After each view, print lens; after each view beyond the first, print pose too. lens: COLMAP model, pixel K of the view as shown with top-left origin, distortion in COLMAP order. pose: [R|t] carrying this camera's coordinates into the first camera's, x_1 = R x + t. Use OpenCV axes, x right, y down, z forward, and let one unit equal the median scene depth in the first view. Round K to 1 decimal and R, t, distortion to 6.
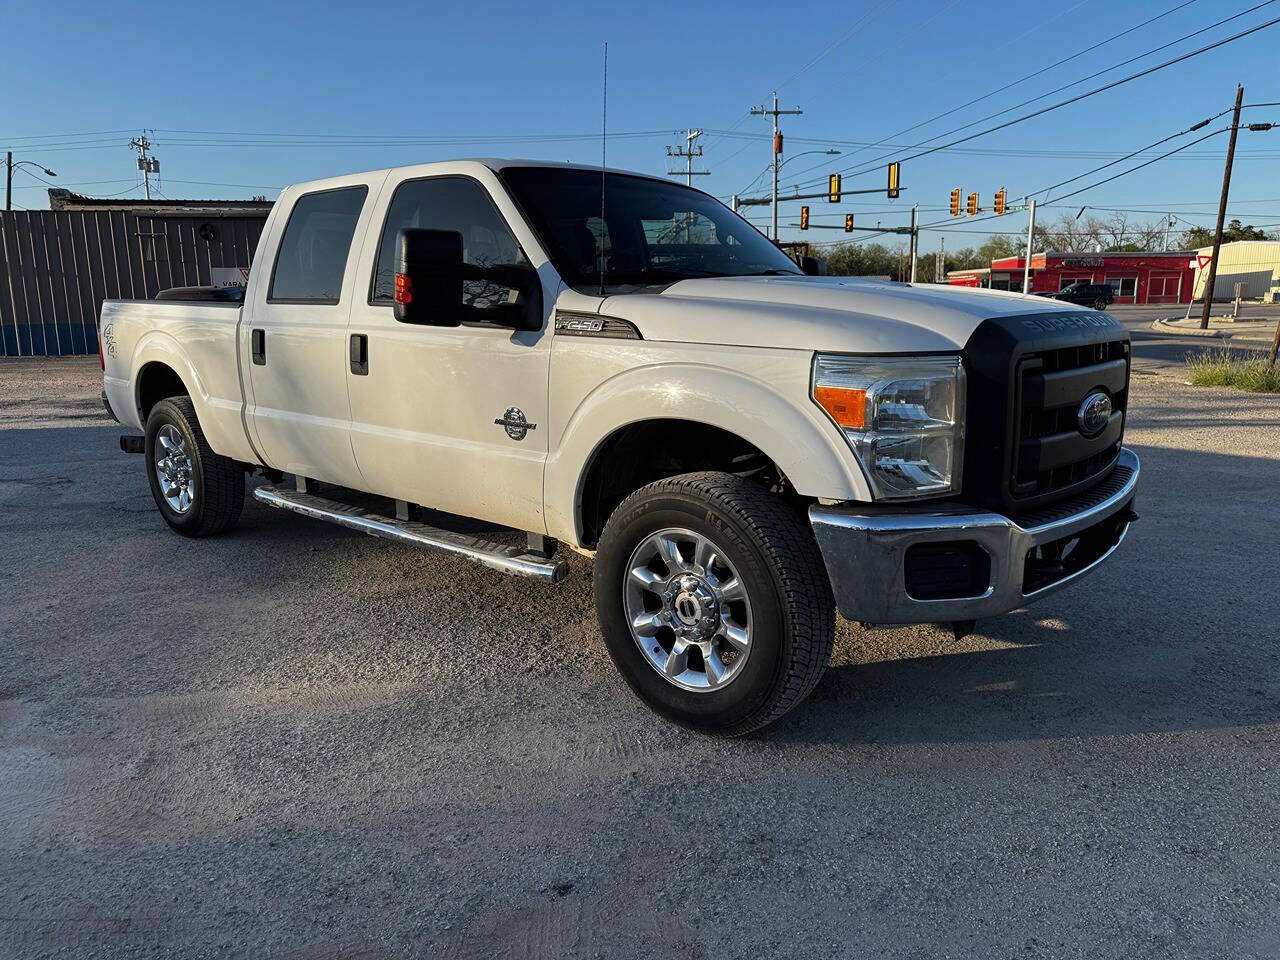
lens RADIAL K [[941.0, 0, 649.0], [0, 941.0, 472.7], [0, 0, 1]] dist [0.006552, -0.005343]
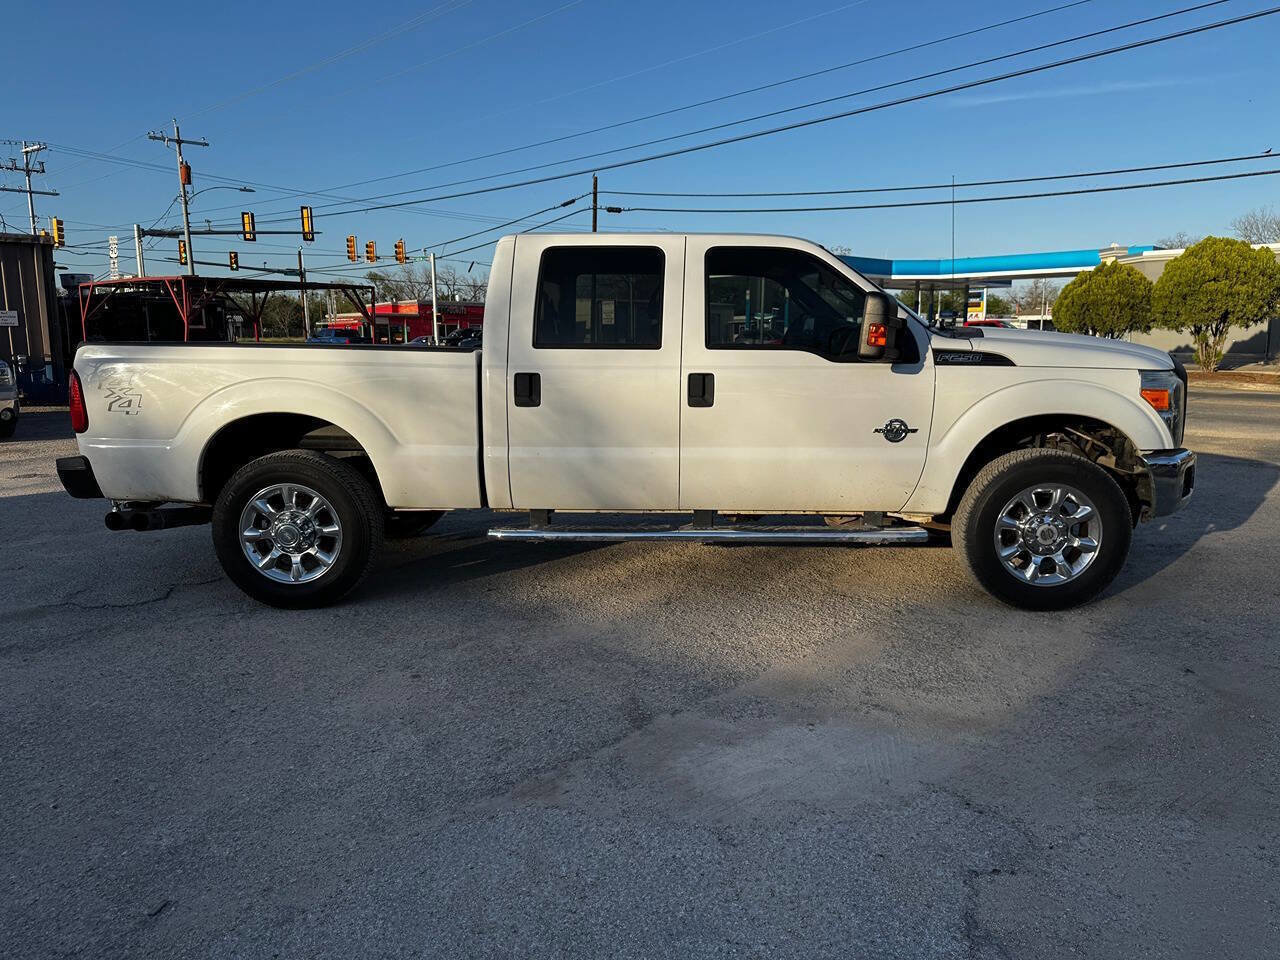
lens RADIAL K [[912.2, 0, 644.7], [0, 912.2, 476.1], [0, 0, 1]] dist [0.064125, -0.082527]
pose [[0.771785, -0.088246, 0.629731, -1.383694], [0.110424, 0.993877, 0.003942, -0.030913], [-0.626223, 0.066495, 0.776803, 0.188530]]
